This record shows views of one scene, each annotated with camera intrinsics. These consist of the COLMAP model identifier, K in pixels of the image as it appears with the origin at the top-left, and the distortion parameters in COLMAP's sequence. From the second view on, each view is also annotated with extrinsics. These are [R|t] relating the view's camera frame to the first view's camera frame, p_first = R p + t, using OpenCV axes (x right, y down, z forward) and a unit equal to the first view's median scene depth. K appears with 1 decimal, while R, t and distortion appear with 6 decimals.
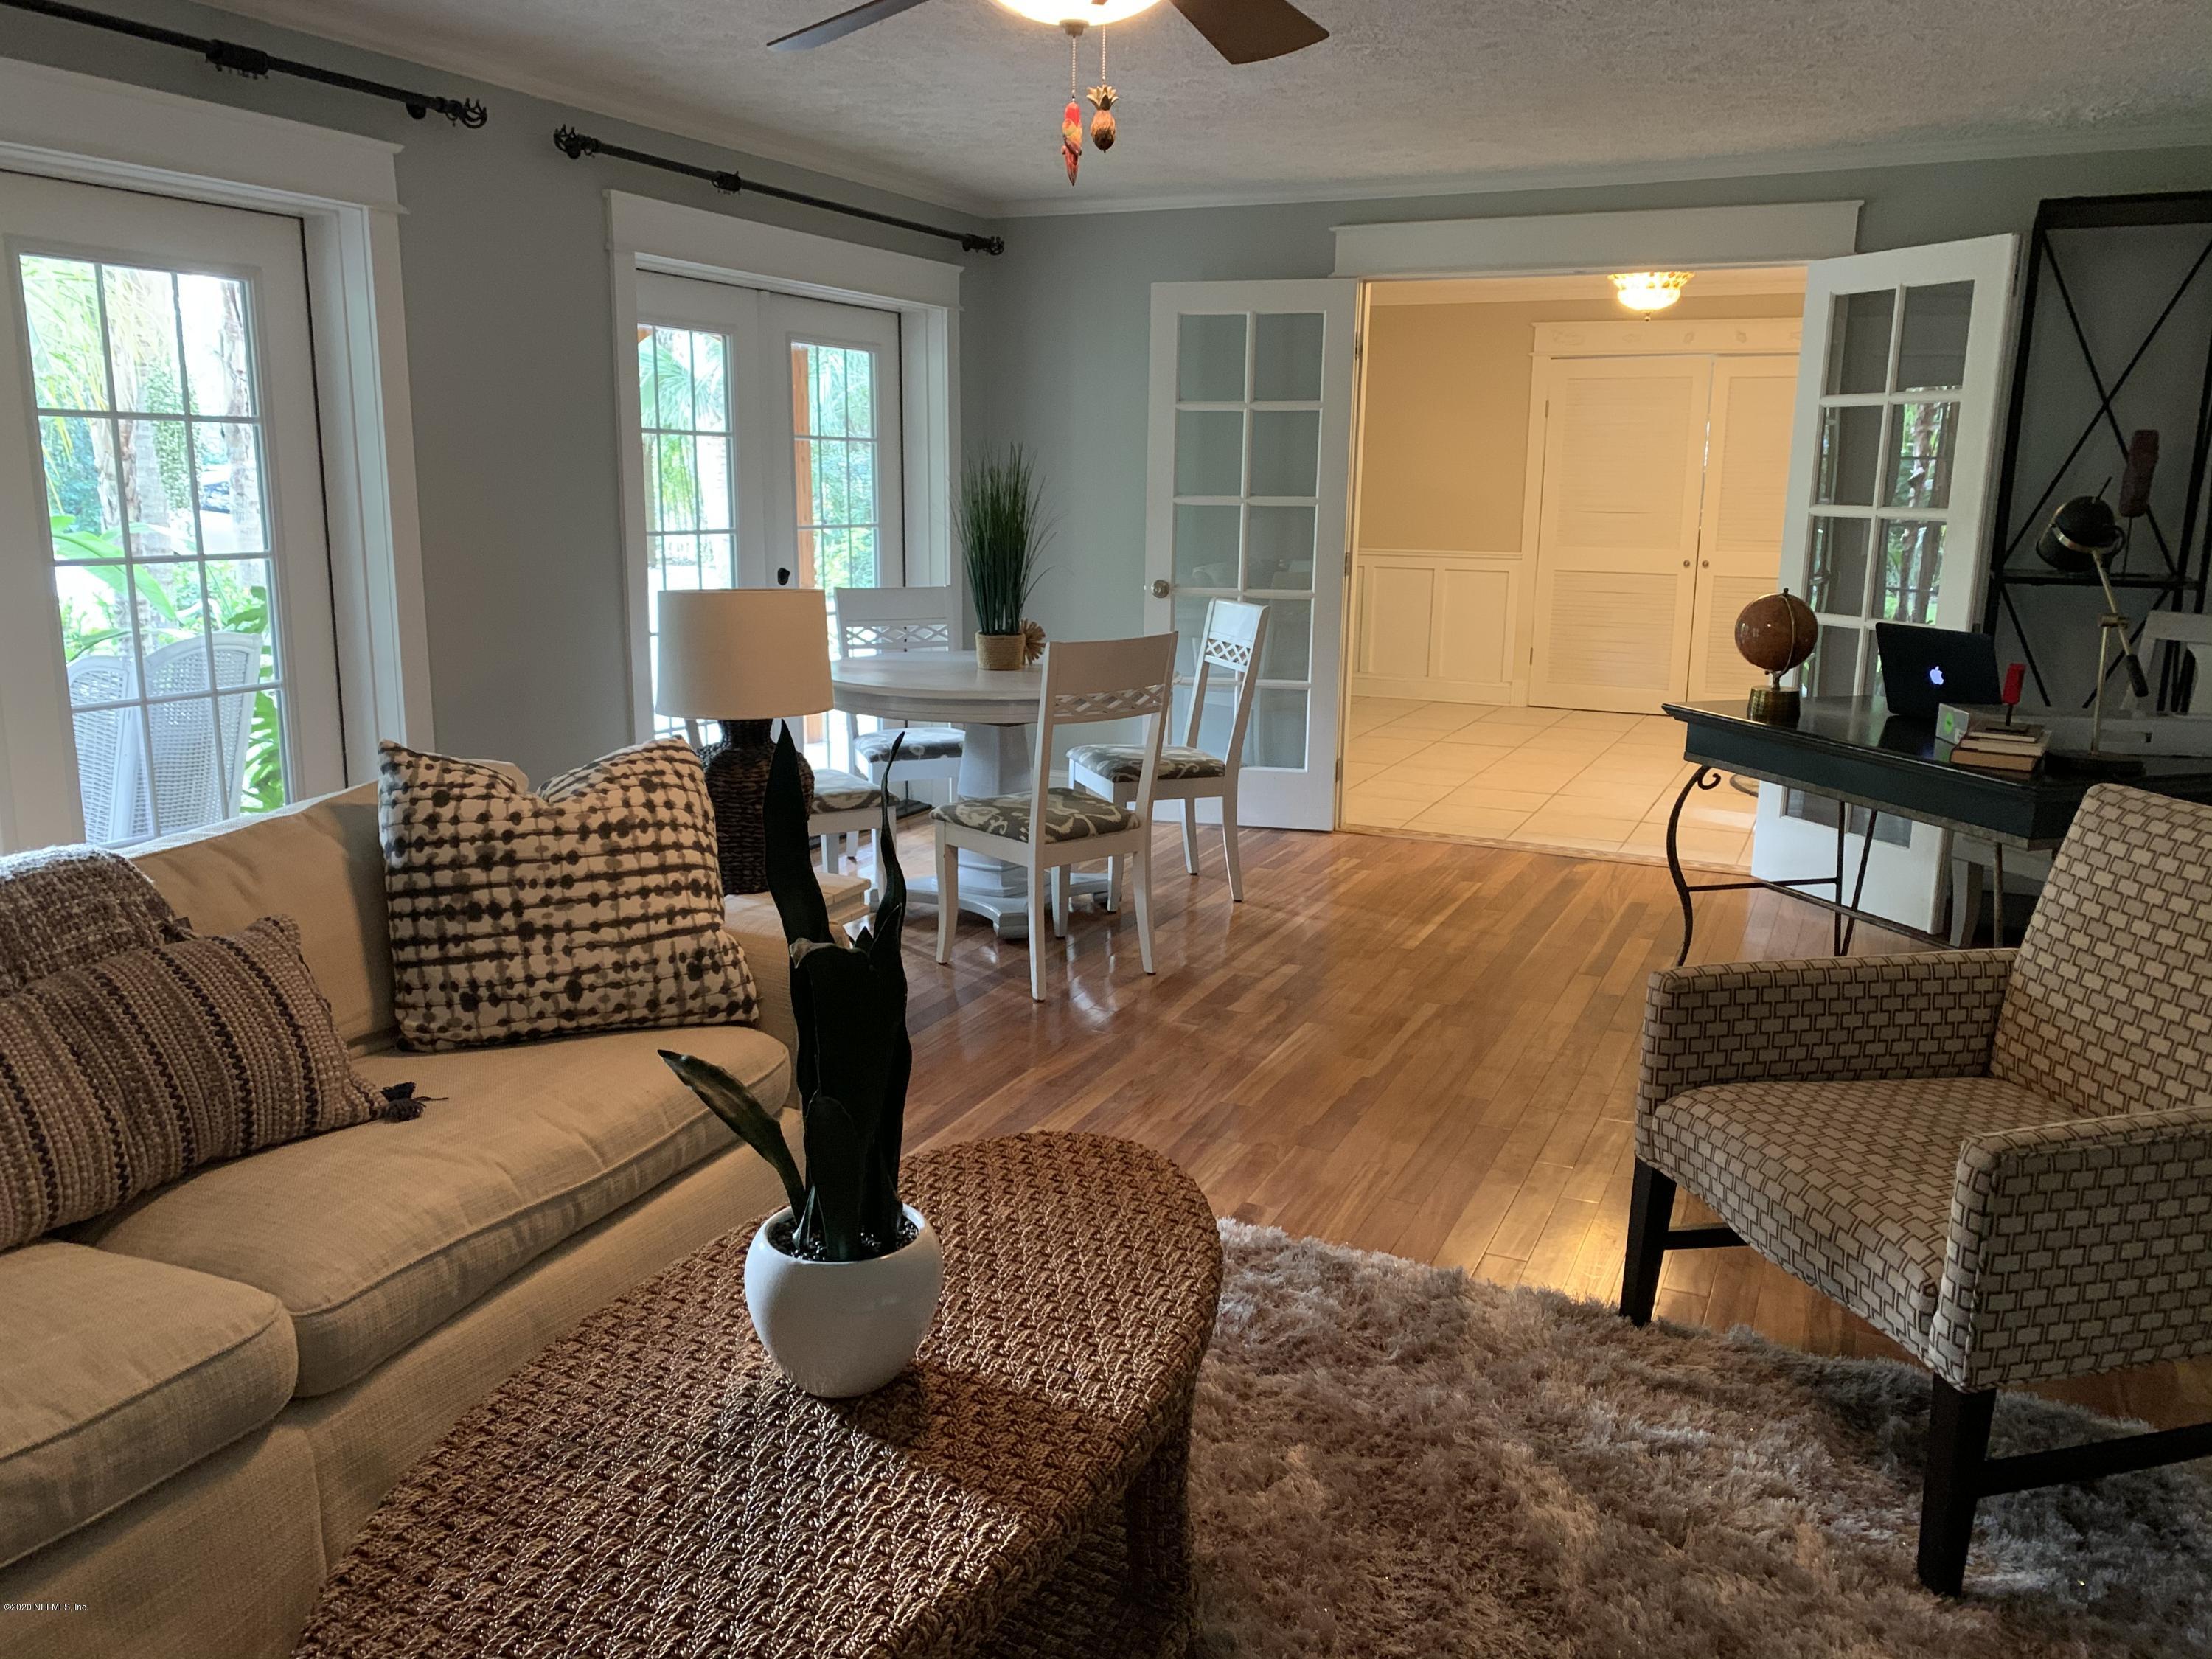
lens RADIAL K [[1674.1, 0, 1121.4], [0, 1674.1, 815.5], [0, 0, 1]] dist [0.001432, -0.032789]
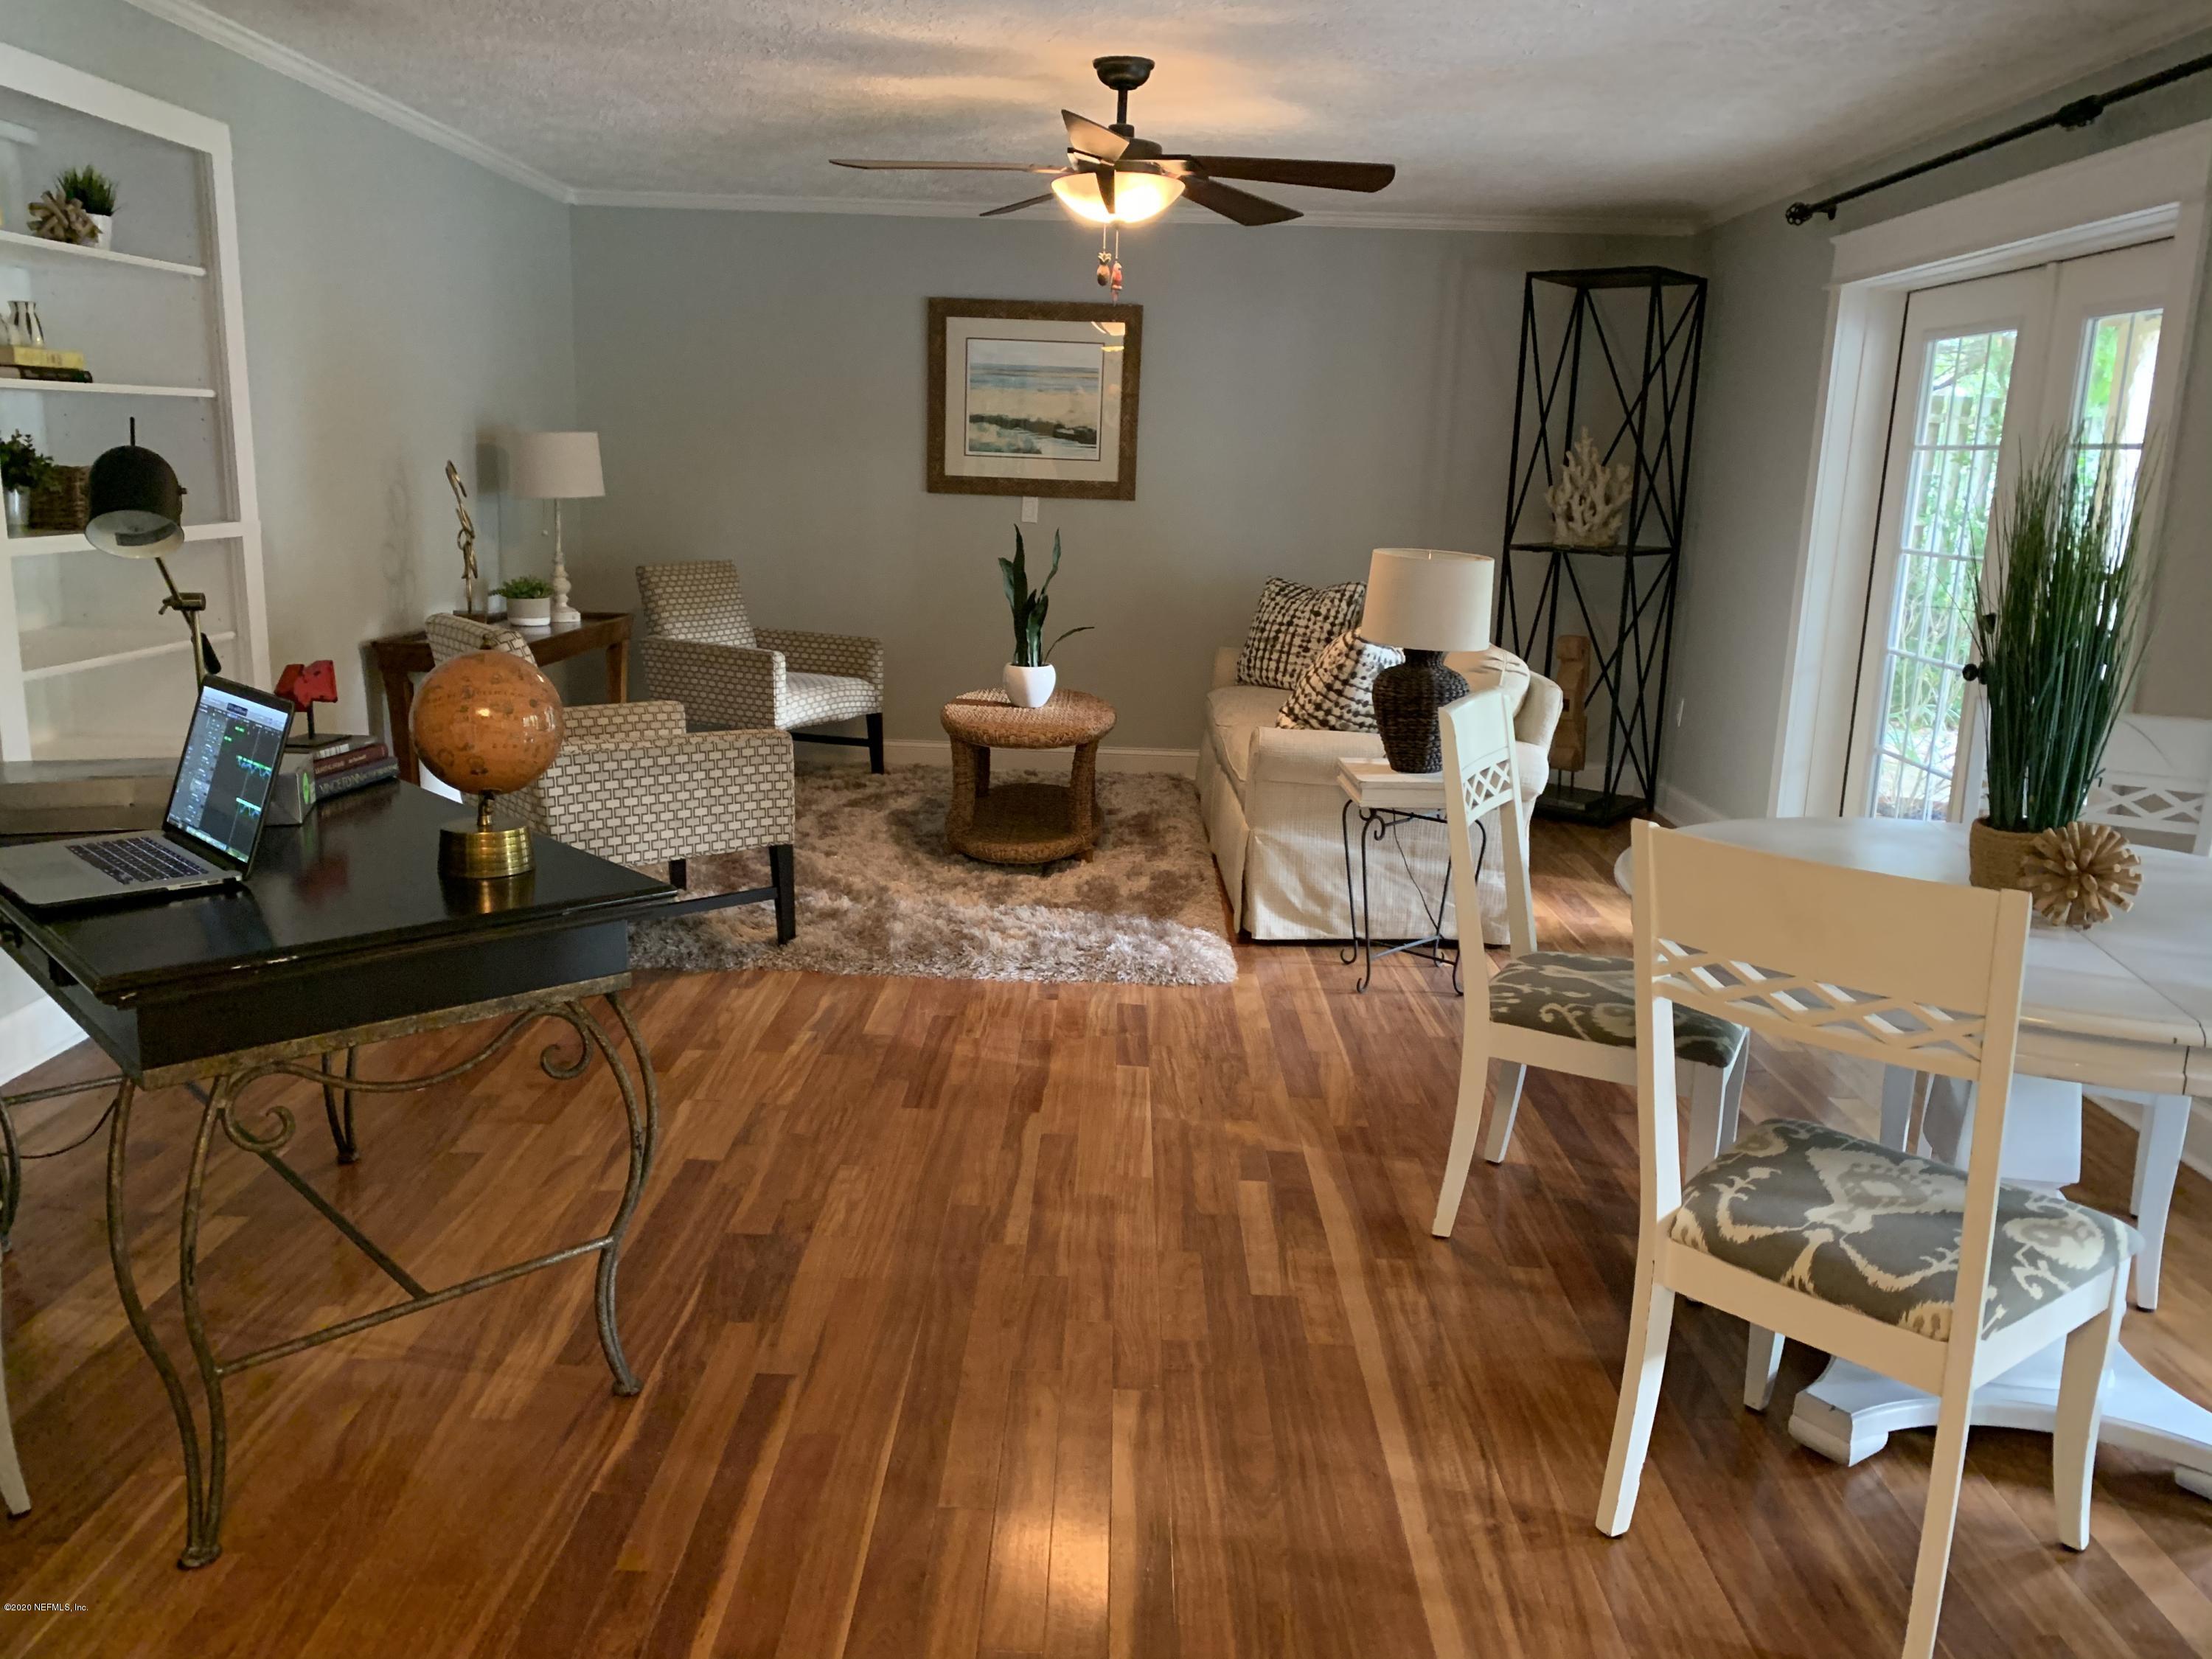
lens RADIAL K [[1674.1, 0, 1121.4], [0, 1674.1, 815.5], [0, 0, 1]] dist [0.001432, -0.032789]
pose [[-0.913368, 0.020566, -0.406615, 0.414140], [-0.130771, 0.930983, 0.340836, -0.282976], [0.385561, 0.364482, -0.847641, 1.513648]]
